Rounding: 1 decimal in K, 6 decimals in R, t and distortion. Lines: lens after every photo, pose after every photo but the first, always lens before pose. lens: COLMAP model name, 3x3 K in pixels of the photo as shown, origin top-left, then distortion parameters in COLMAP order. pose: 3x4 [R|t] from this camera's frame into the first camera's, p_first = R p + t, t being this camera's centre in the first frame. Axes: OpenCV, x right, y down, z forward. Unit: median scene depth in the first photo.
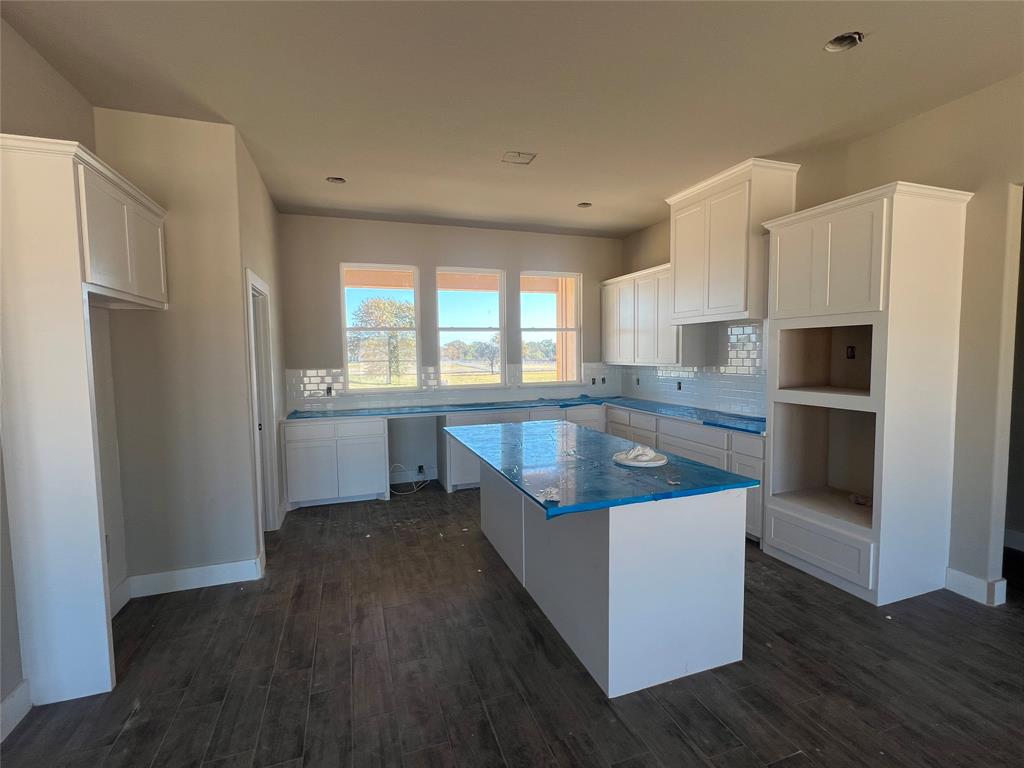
lens RADIAL K [[474.0, 0, 509.4], [0, 474.0, 384.4], [0, 0, 1]] dist [-0.004879, 0.001680]
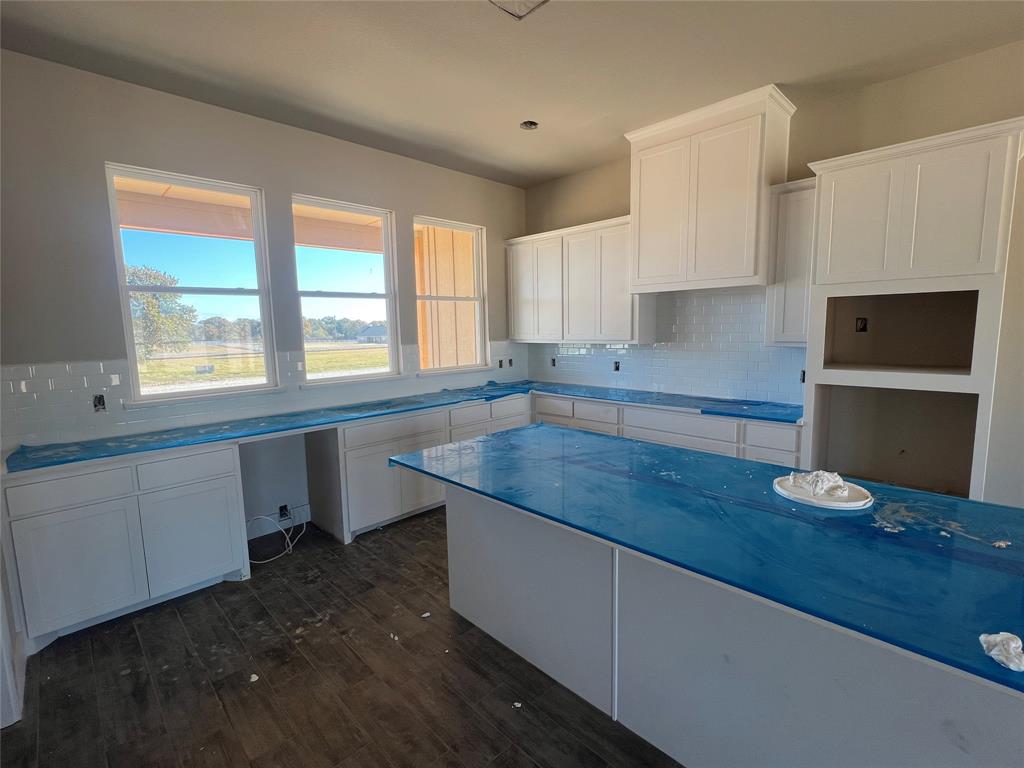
lens RADIAL K [[474.0, 0, 512.8], [0, 474.0, 384.3], [0, 0, 1]] dist [-0.004879, 0.001680]
pose [[0.901533, -0.057856, 0.428825, -0.192655], [0.037333, 0.997726, 0.056124, -0.020448], [-0.431097, -0.034589, 0.901642, 0.323075]]
